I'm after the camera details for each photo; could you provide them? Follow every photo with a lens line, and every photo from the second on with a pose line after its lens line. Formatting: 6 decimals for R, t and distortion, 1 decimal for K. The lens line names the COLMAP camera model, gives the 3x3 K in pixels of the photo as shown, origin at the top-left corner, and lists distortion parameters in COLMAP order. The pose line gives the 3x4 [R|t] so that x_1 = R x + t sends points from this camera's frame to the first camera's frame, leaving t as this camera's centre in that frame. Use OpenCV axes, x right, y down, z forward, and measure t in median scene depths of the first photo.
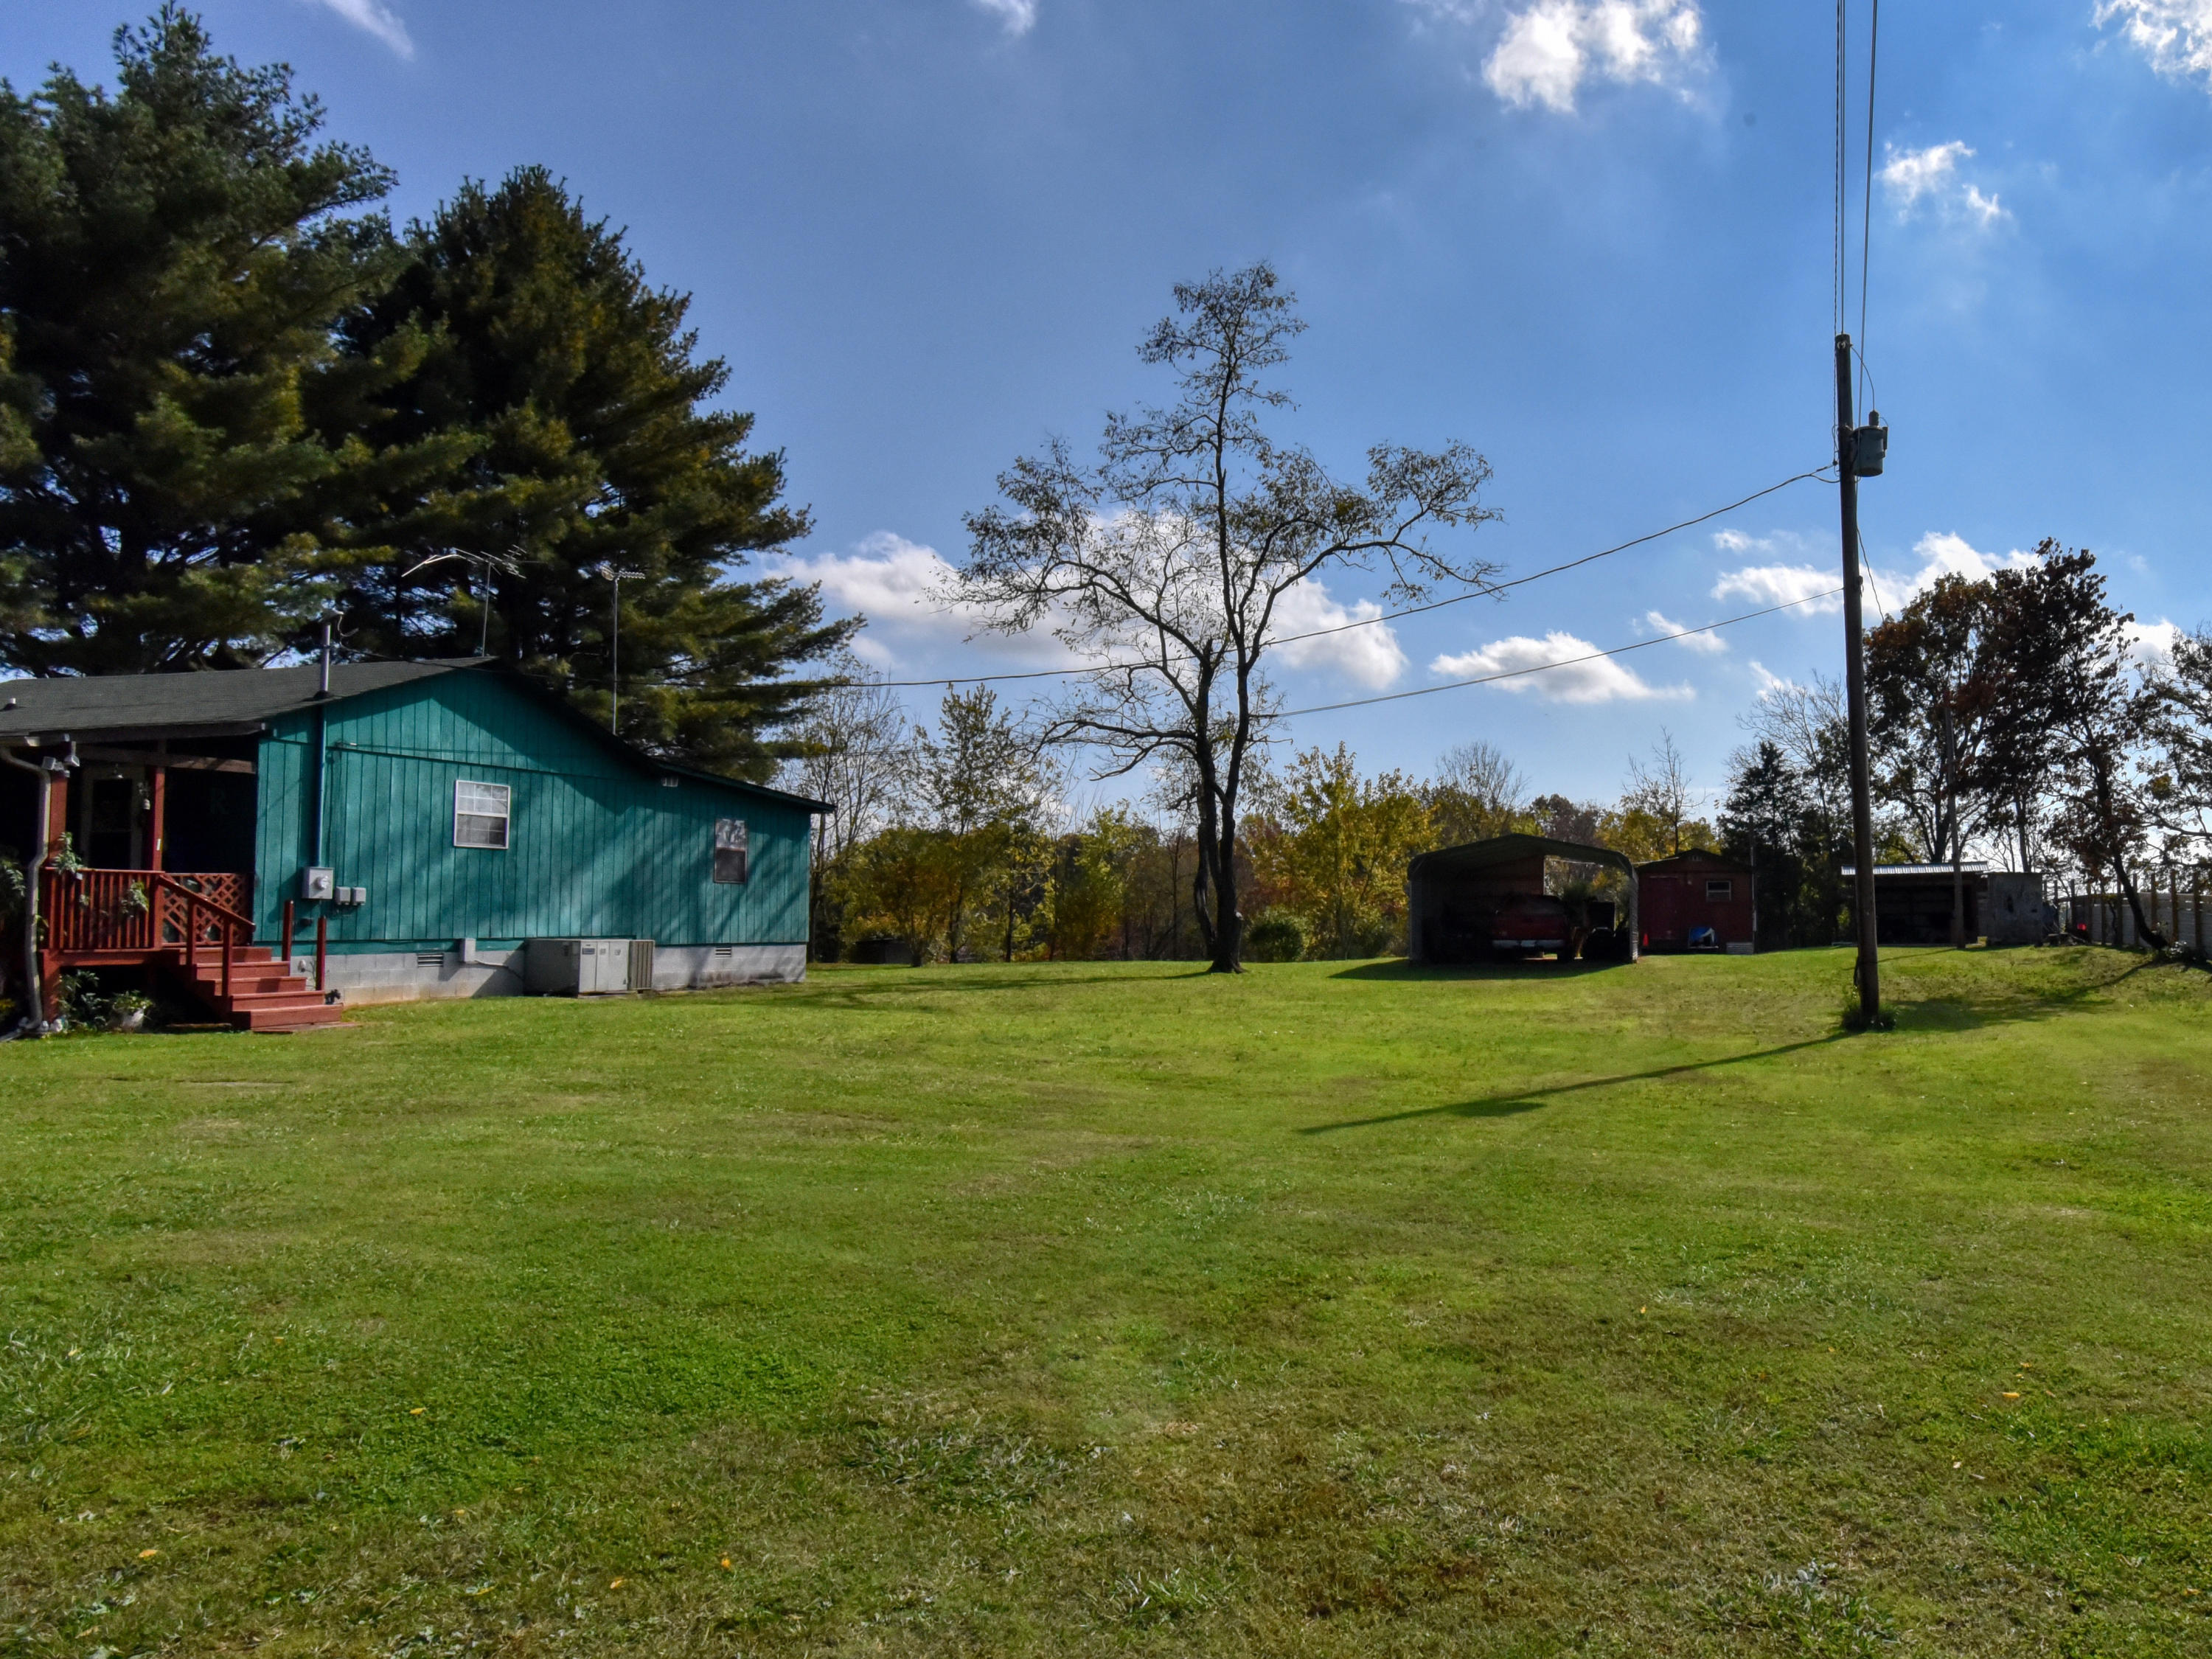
lens RADIAL K [[1149.5, 0, 1106.8], [0, 1149.5, 869.1], [0, 0, 1]] dist [-0.027773, 0.007370]
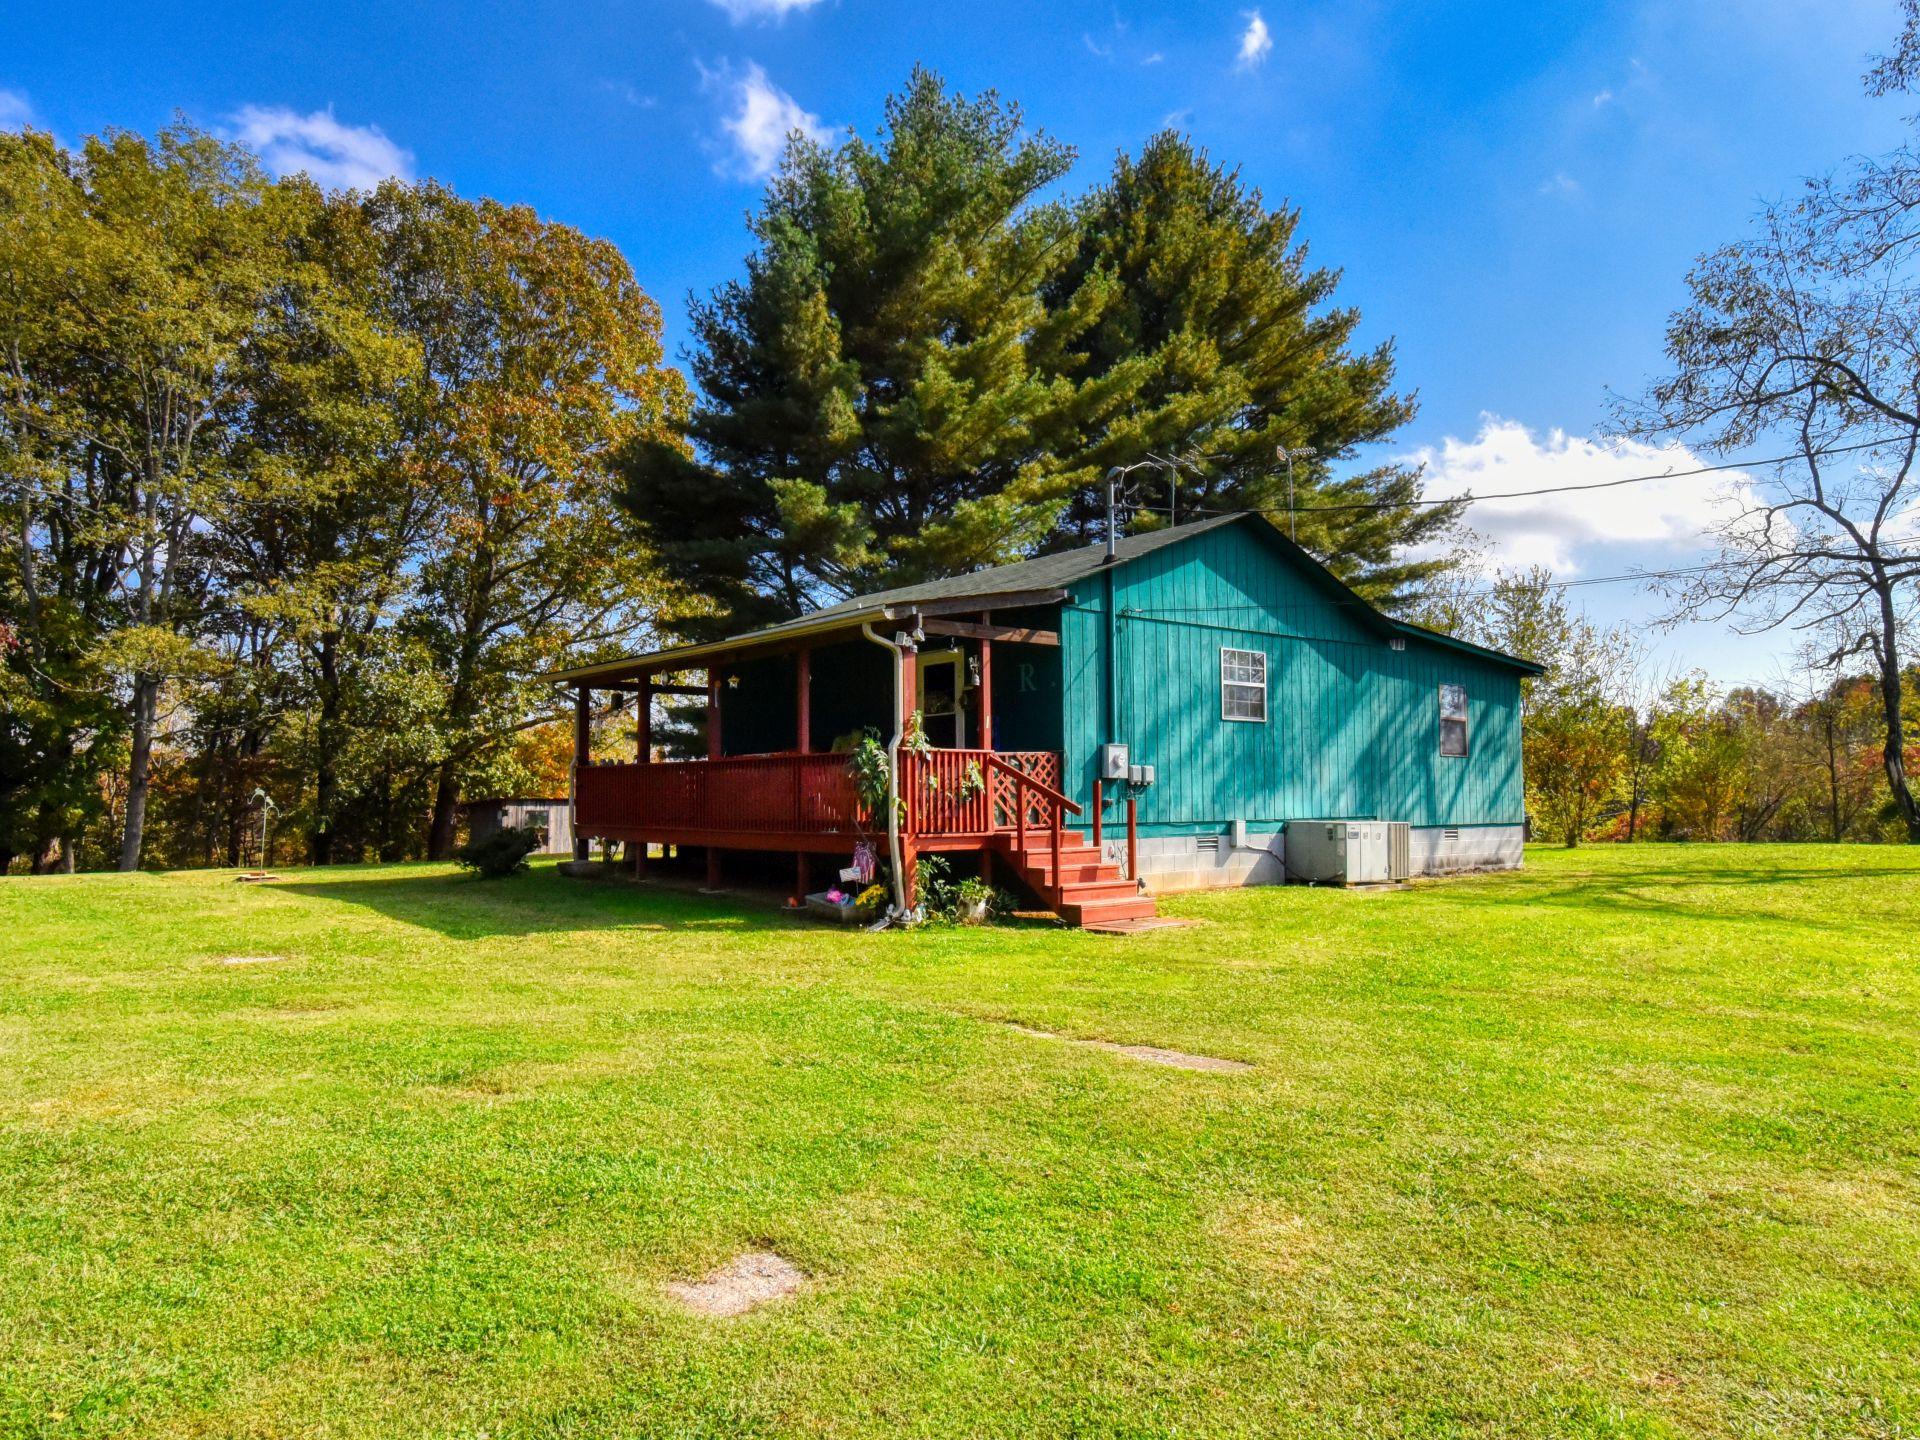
lens RADIAL K [[997.8, 0, 960.7], [0, 997.8, 754.4], [0, 0, 1]] dist [-0.027773, 0.007370]
pose [[0.796034, -0.035178, -0.604229, -0.281246], [0.034182, 0.999329, -0.013147, 0.012131], [0.604286, -0.010188, 0.796702, 0.257098]]
